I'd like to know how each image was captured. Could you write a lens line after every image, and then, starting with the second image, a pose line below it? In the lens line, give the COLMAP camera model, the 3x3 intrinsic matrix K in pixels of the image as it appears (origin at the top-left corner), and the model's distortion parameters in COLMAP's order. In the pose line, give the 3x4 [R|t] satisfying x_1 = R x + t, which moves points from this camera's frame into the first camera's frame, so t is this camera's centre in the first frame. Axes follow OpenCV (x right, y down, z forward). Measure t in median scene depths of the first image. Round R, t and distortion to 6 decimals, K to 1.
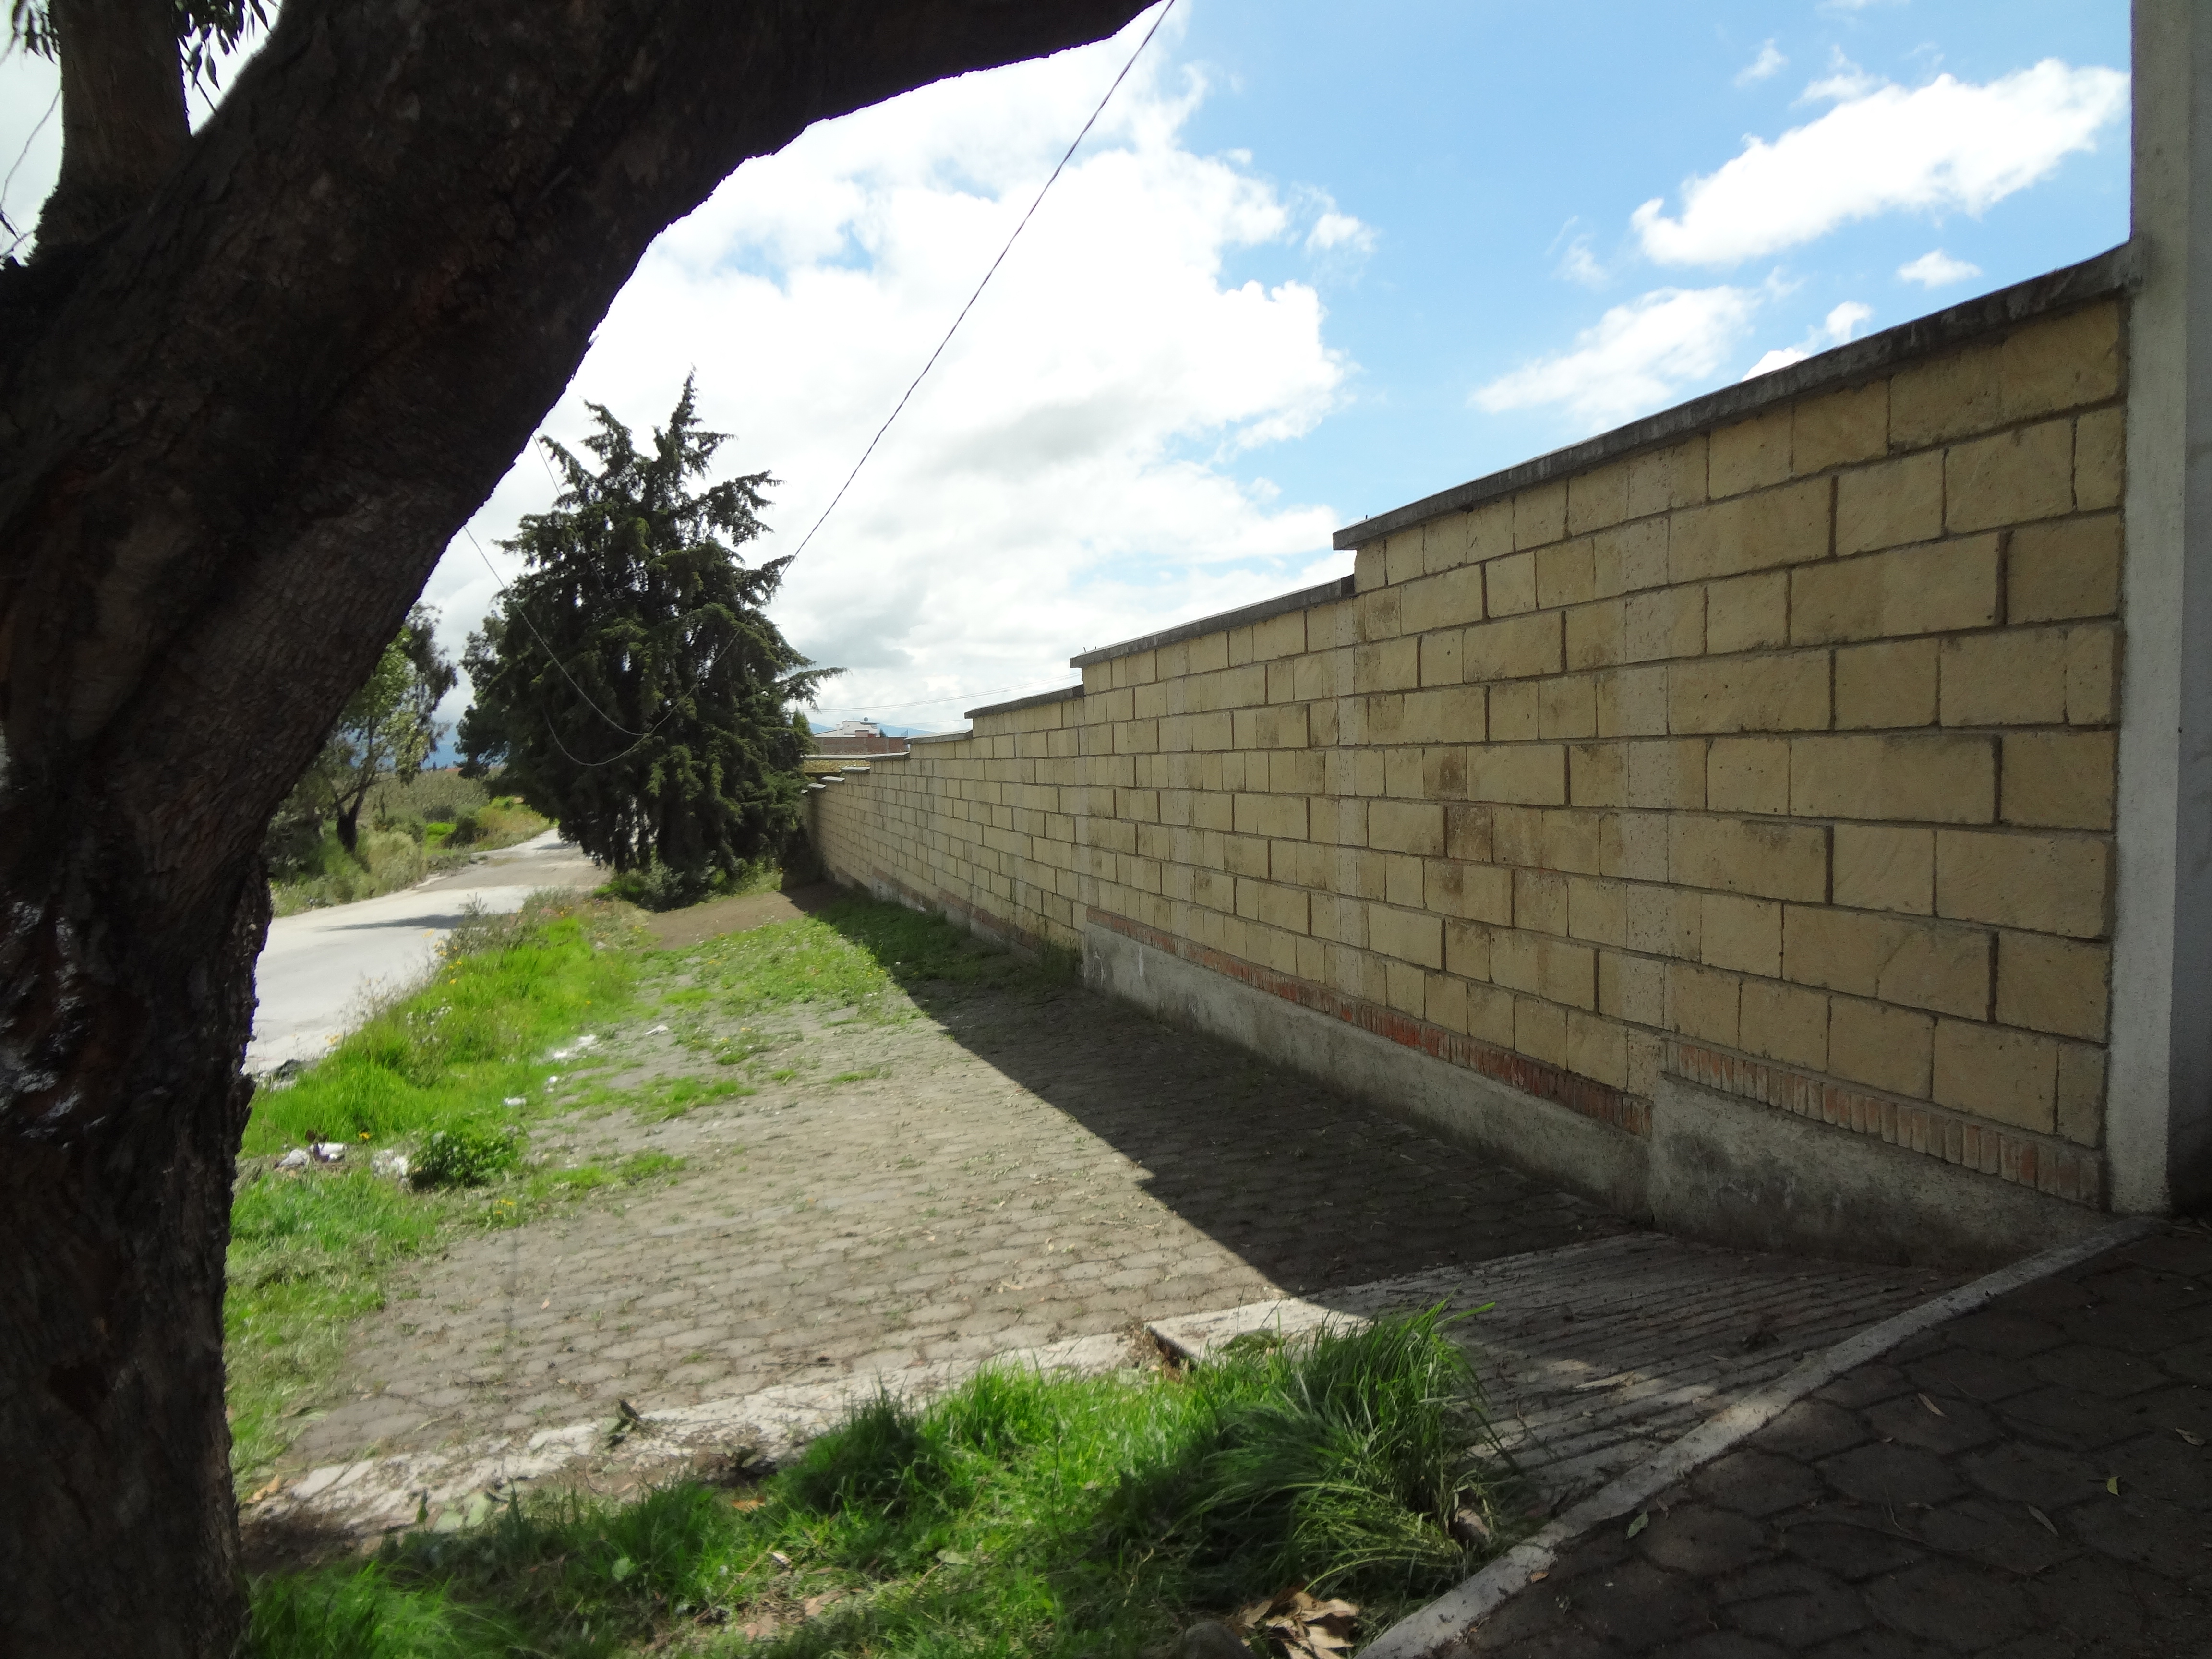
lens RADIAL K [[1624.7, 0, 1109.6], [0, 1624.7, 820.1], [0, 0, 1]] dist [-0.043490, 0.005164]
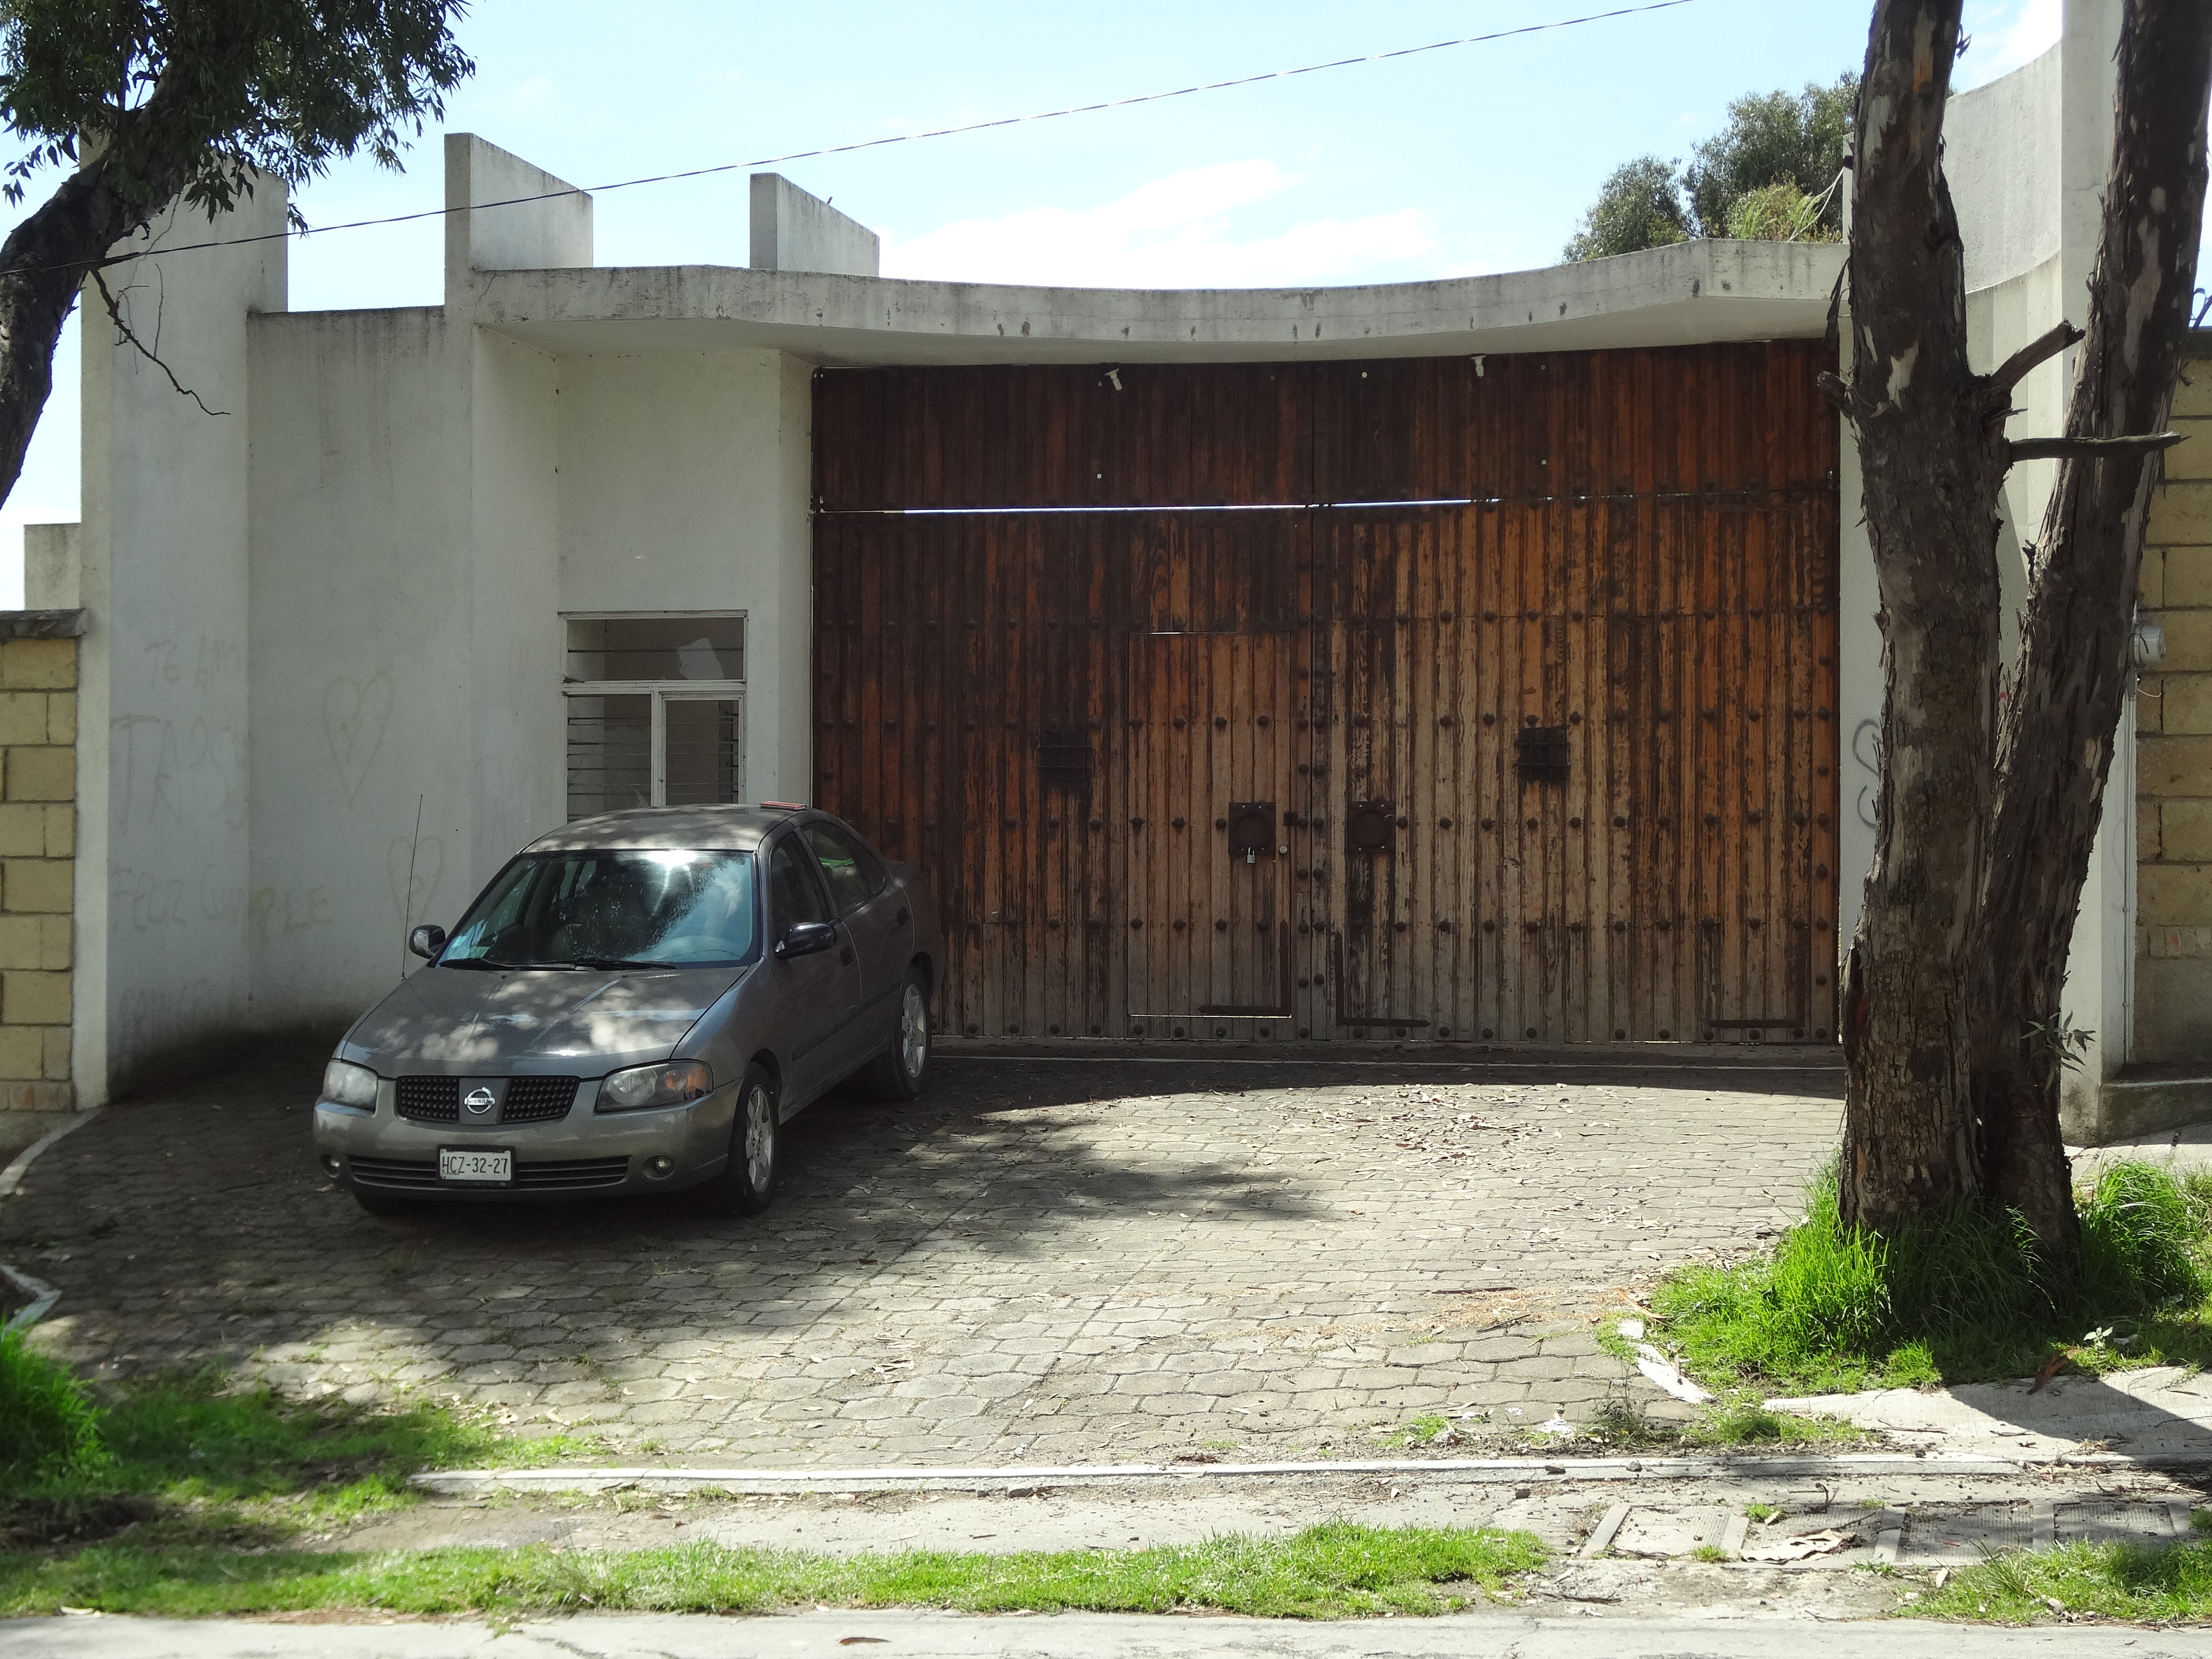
lens RADIAL K [[3618.1, 0, 1106.7], [0, 3618.1, 831.3], [0, 0, 1]] dist [0.079156, 0.000000]
pose [[0.460441, 0.017230, 0.887523, -2.693705], [0.031203, 0.998880, -0.035580, 0.104021], [-0.887142, 0.044076, 0.459388, -2.123607]]
